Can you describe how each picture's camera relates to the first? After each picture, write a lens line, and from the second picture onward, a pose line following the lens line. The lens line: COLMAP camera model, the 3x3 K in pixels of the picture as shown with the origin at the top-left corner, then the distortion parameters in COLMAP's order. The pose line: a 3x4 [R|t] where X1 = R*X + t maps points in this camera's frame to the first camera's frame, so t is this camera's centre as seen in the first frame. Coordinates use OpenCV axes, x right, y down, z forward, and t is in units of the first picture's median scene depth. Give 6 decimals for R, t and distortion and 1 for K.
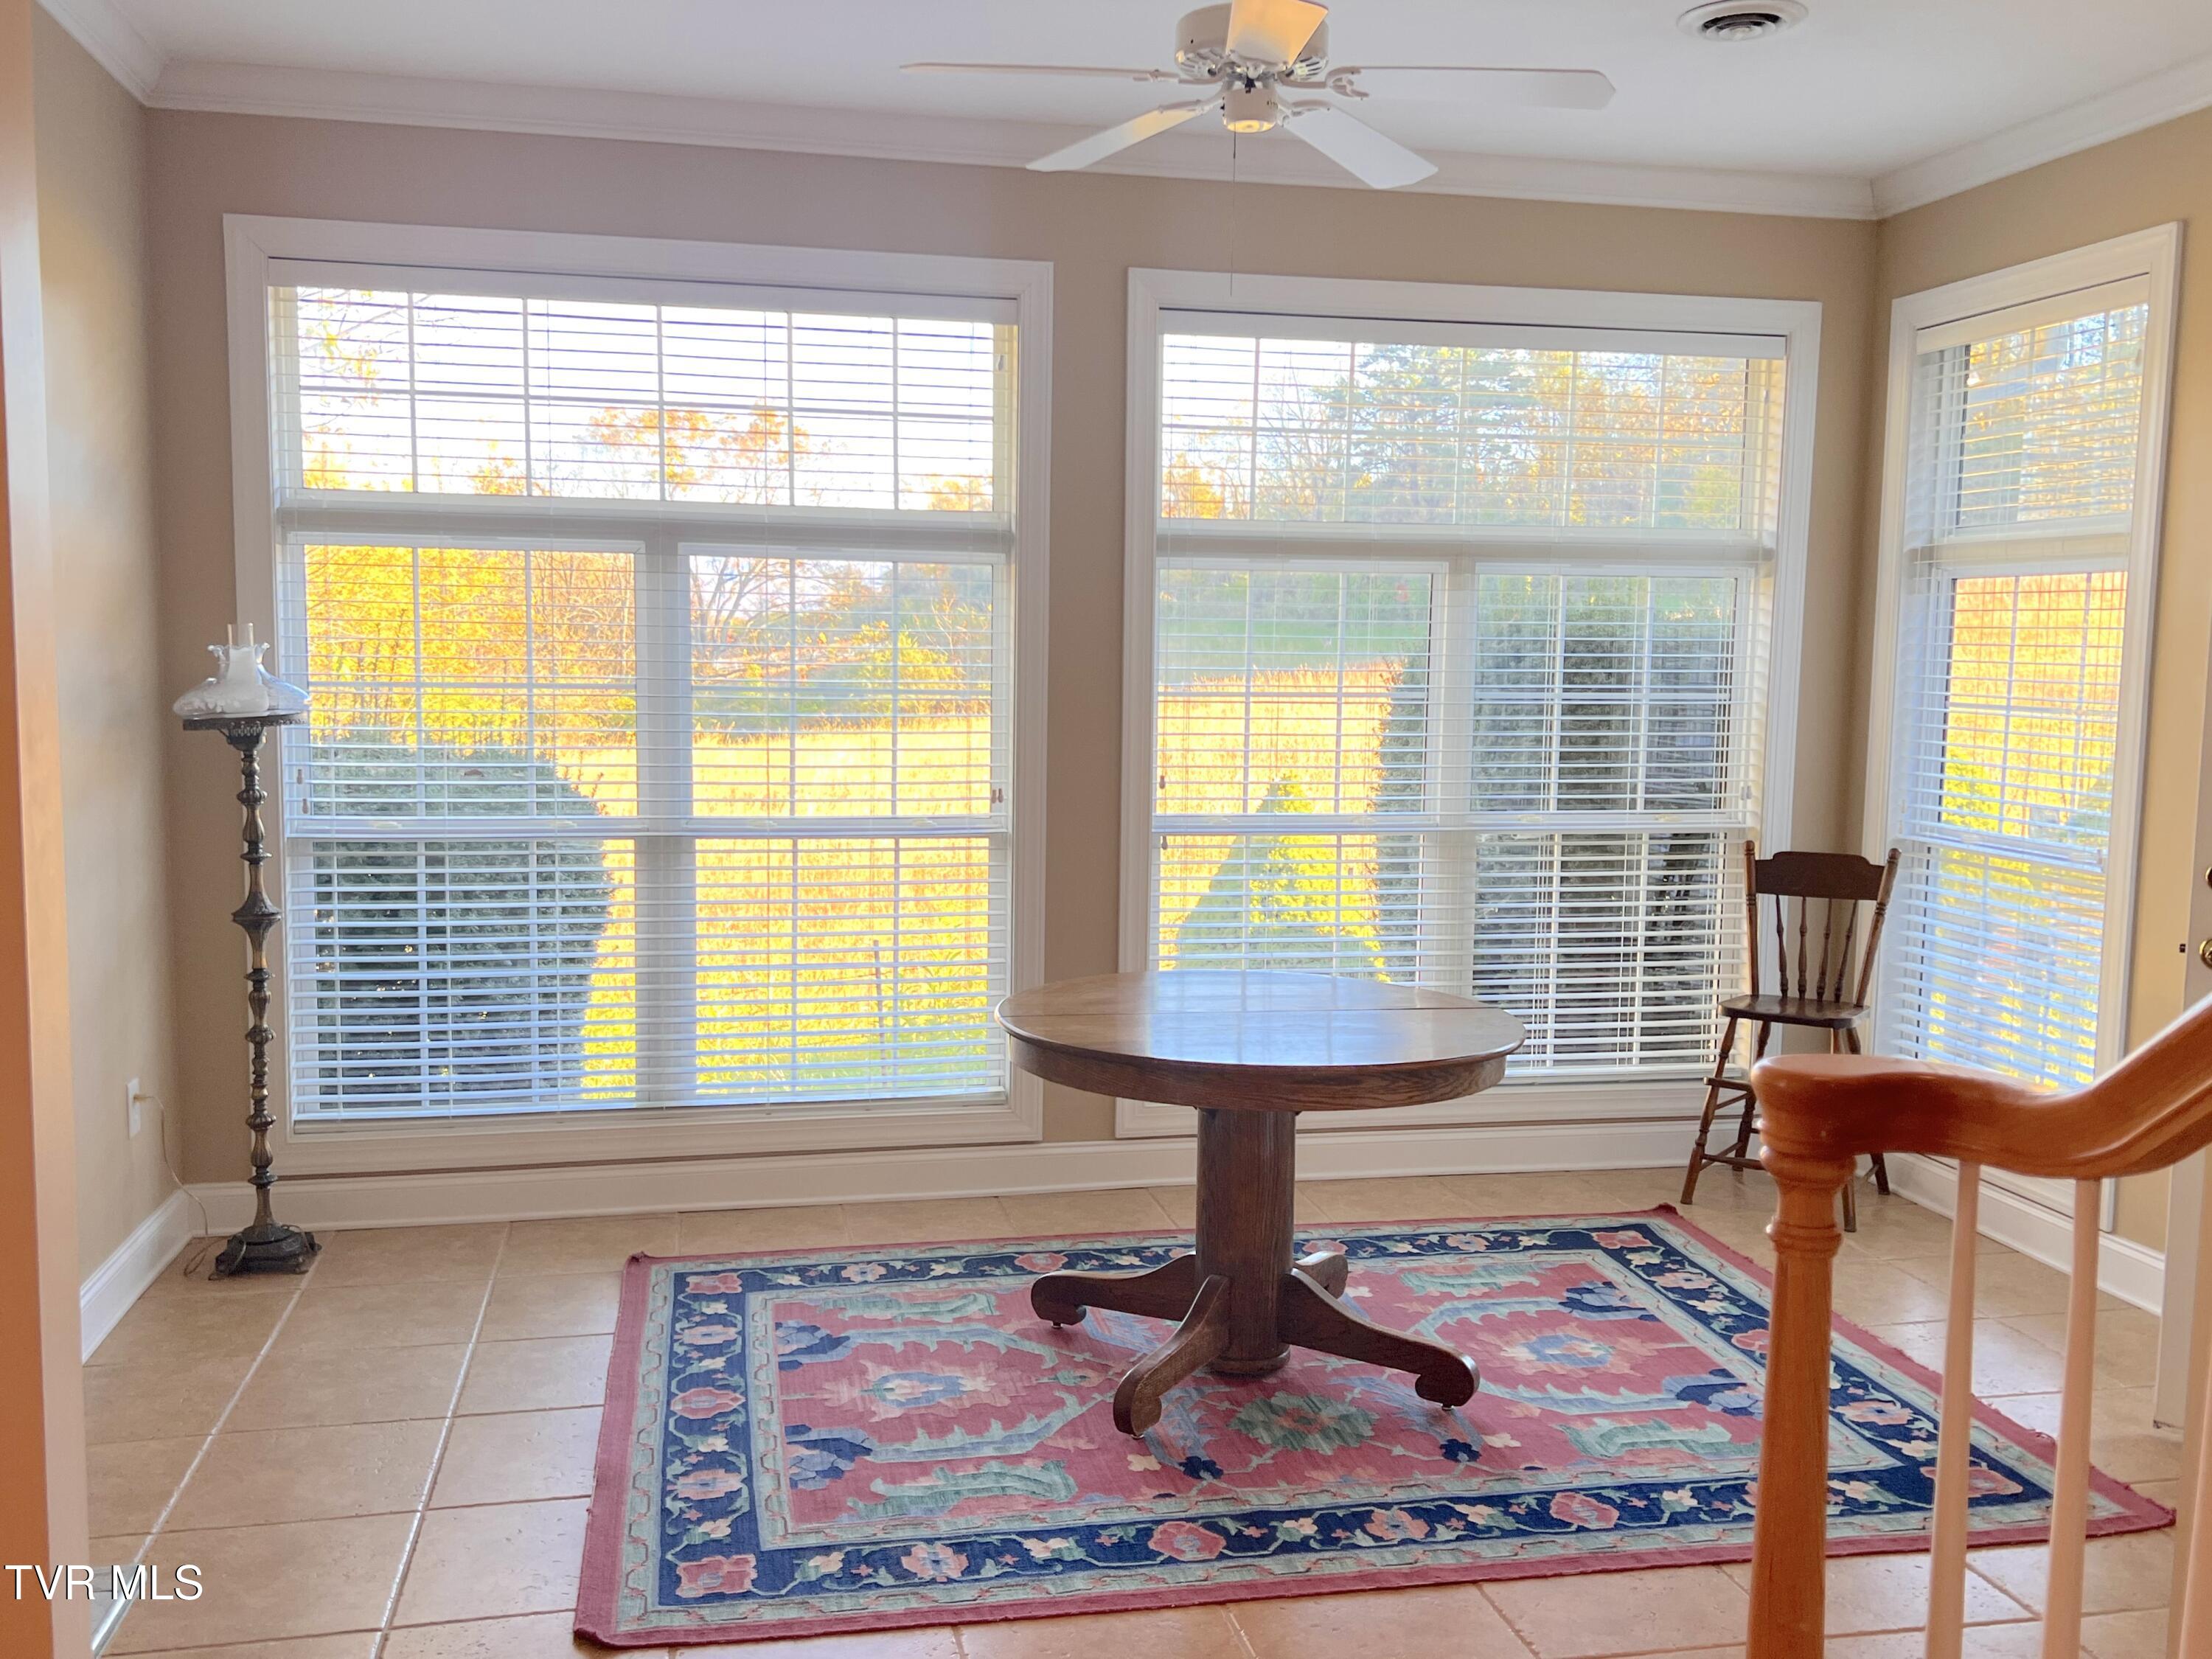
lens RADIAL K [[1926.8, 0, 1106.0], [0, 1926.8, 829.5], [0, 0, 1]] dist [0.006492, 0.003879]
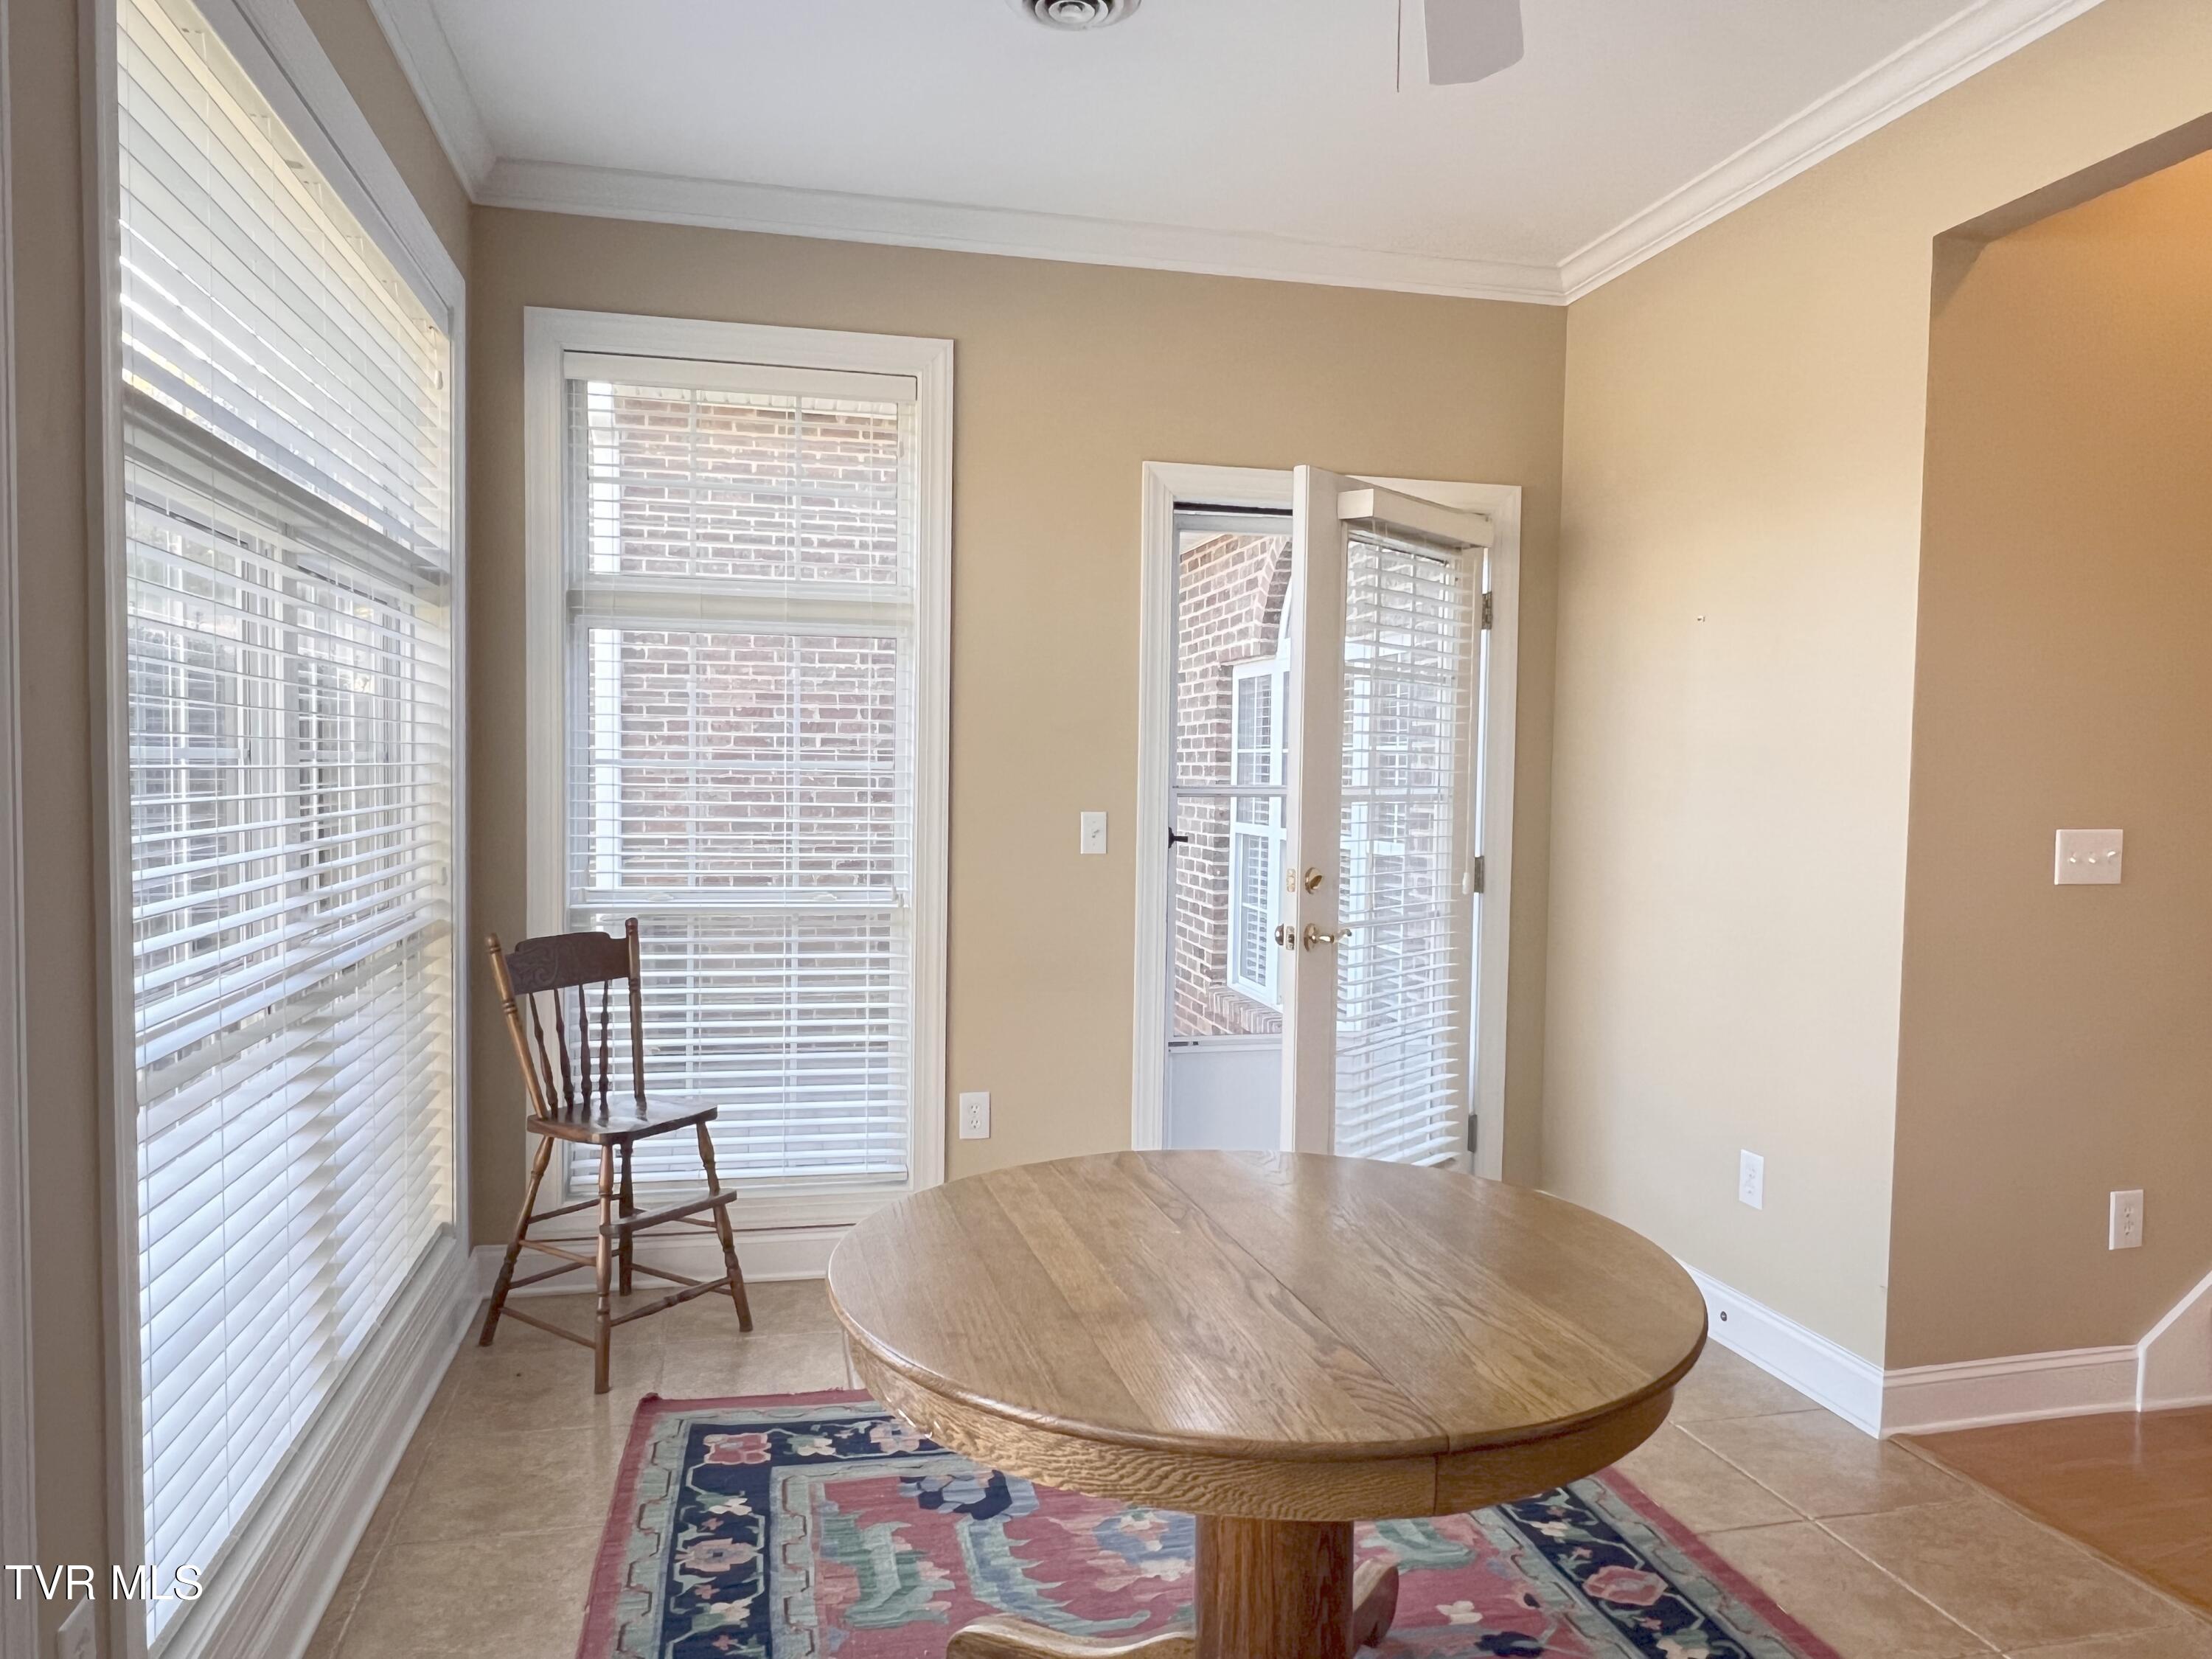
lens RADIAL K [[1478.9, 0, 1106.0], [0, 1478.9, 829.5], [0, 0, 1]] dist [-0.000124, -0.000439]
pose [[-0.013289, -0.058696, 0.998187, -0.322592], [0.078829, 0.995107, 0.059564, -0.061167], [-0.996800, 0.079478, -0.008597, 0.853714]]
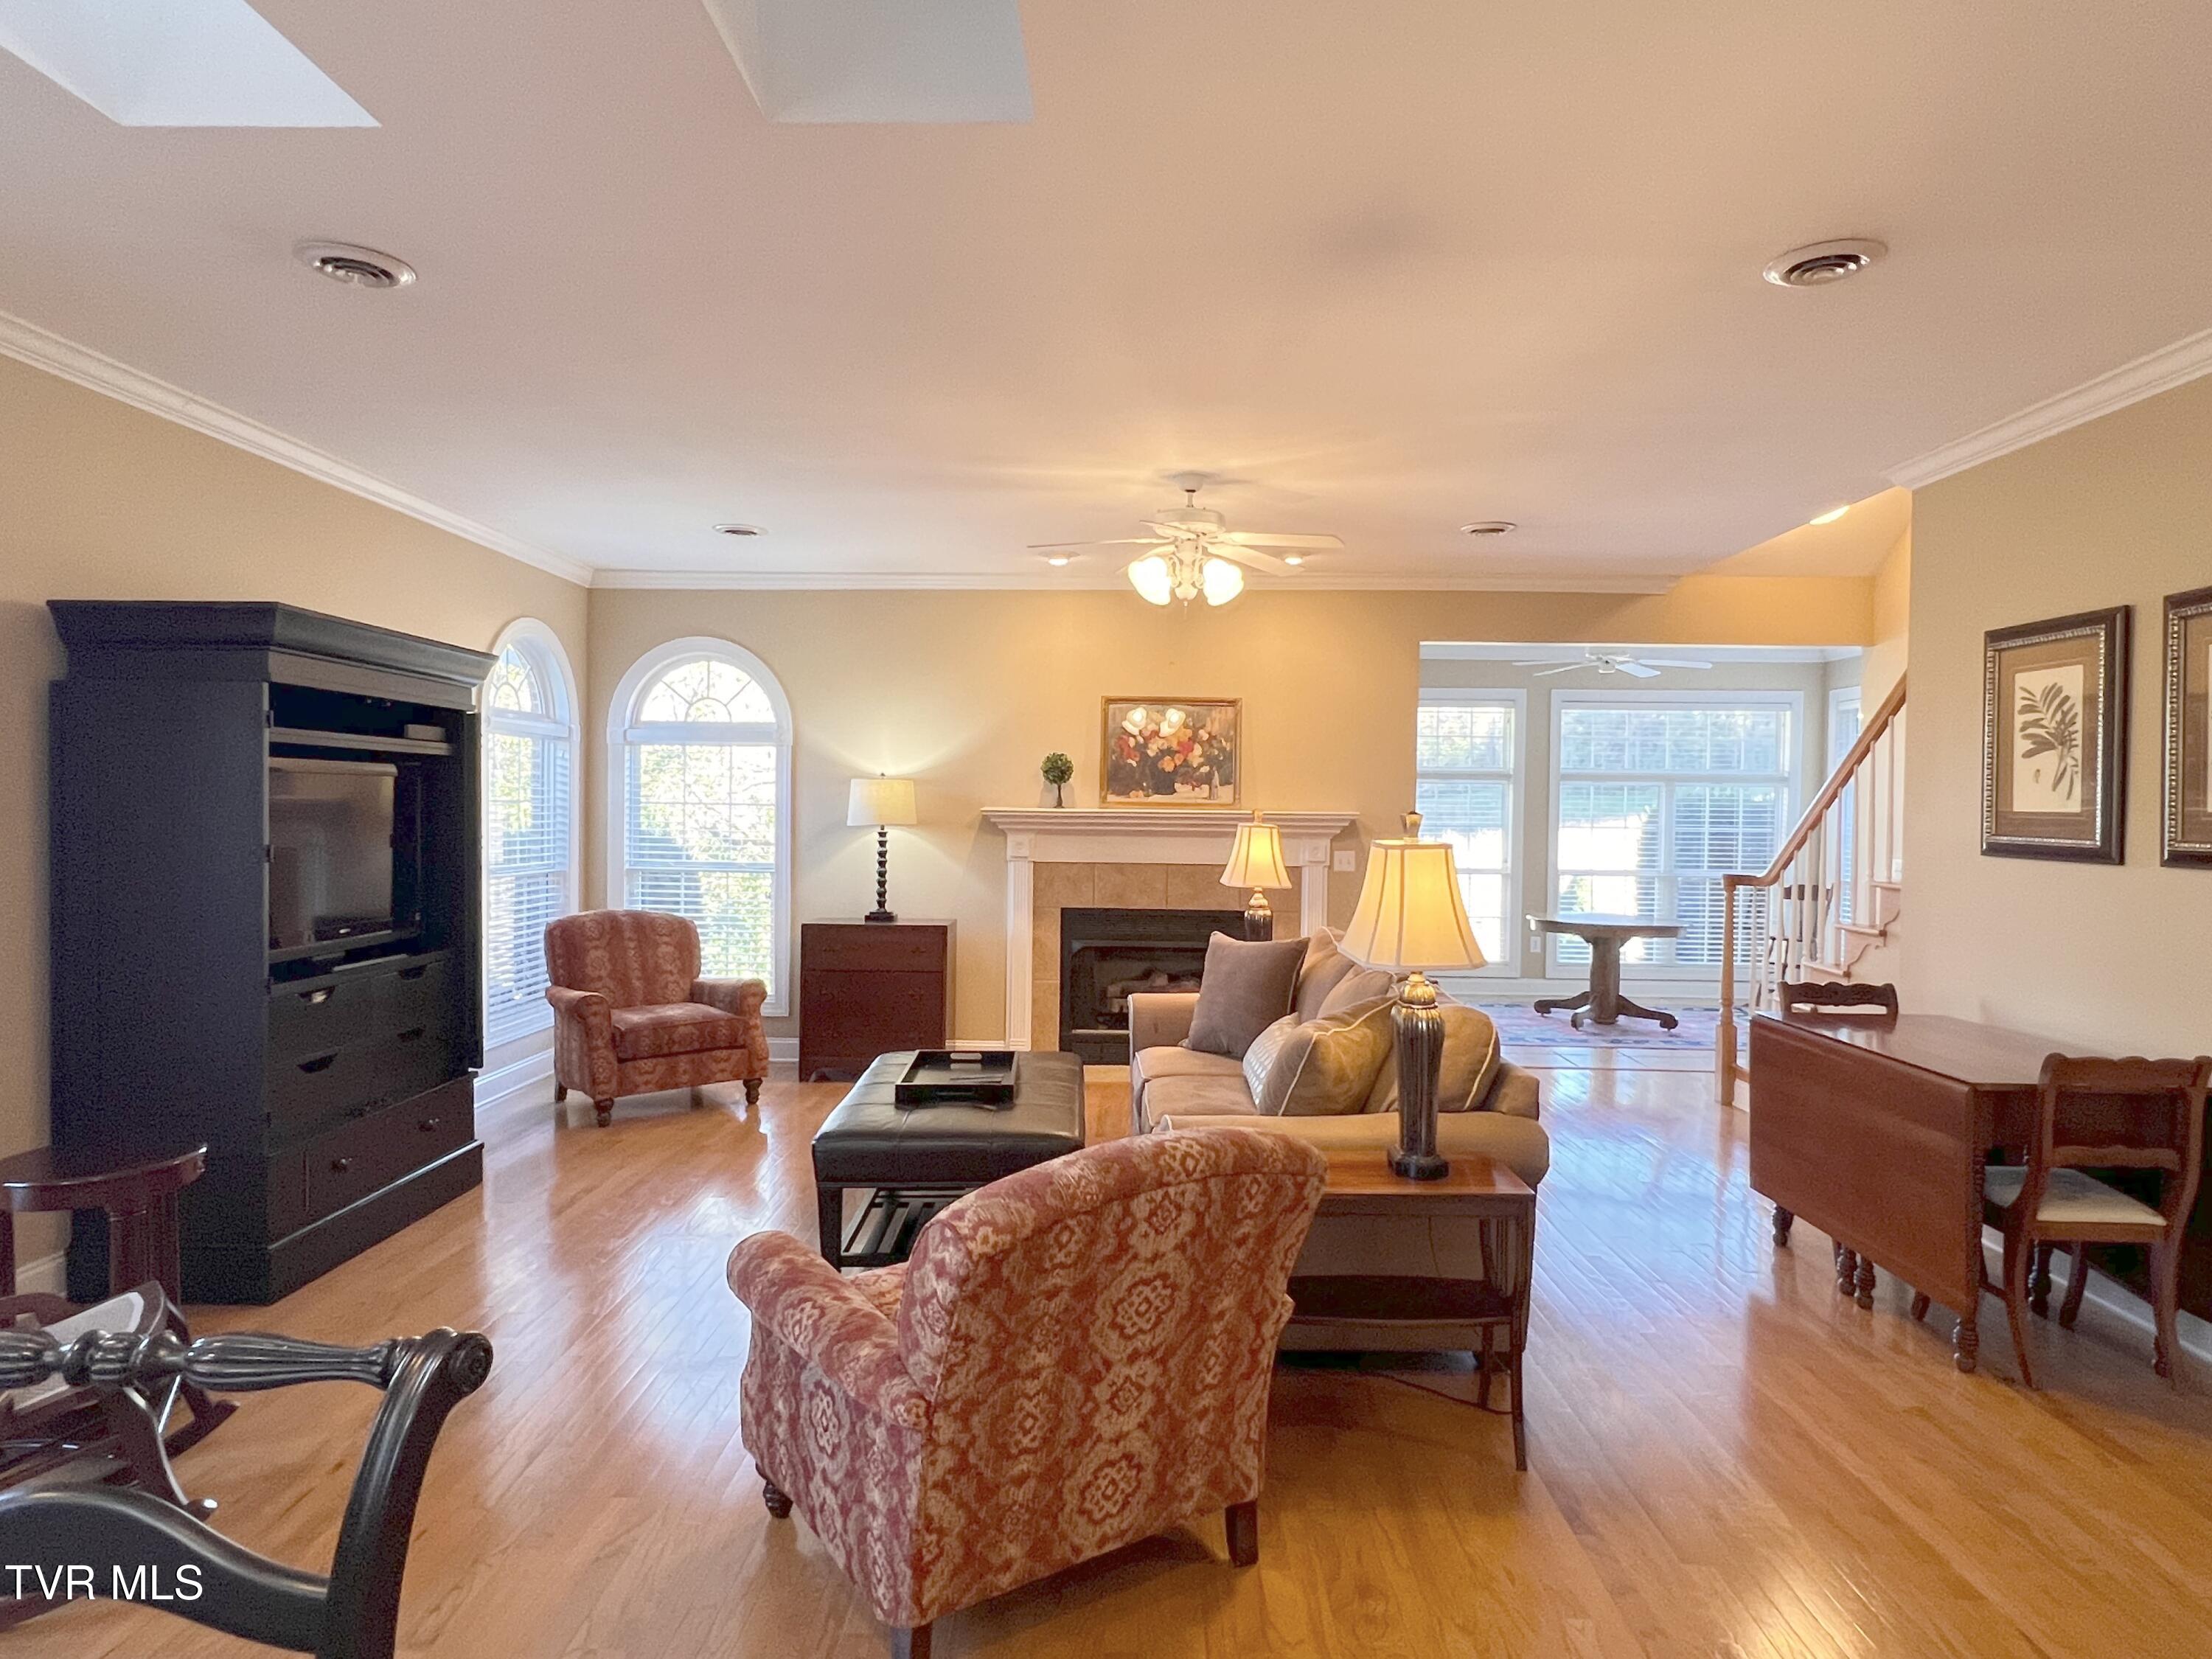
lens RADIAL K [[1274.0, 0, 1106.0], [0, 1274.0, 829.5], [0, 0, 1]] dist [-0.002432, -0.000374]
pose [[0.972367, 0.002061, -0.233447, -0.220151], [-0.021292, 0.996576, -0.079888, 0.117976], [0.232483, 0.082651, 0.969082, -1.197634]]
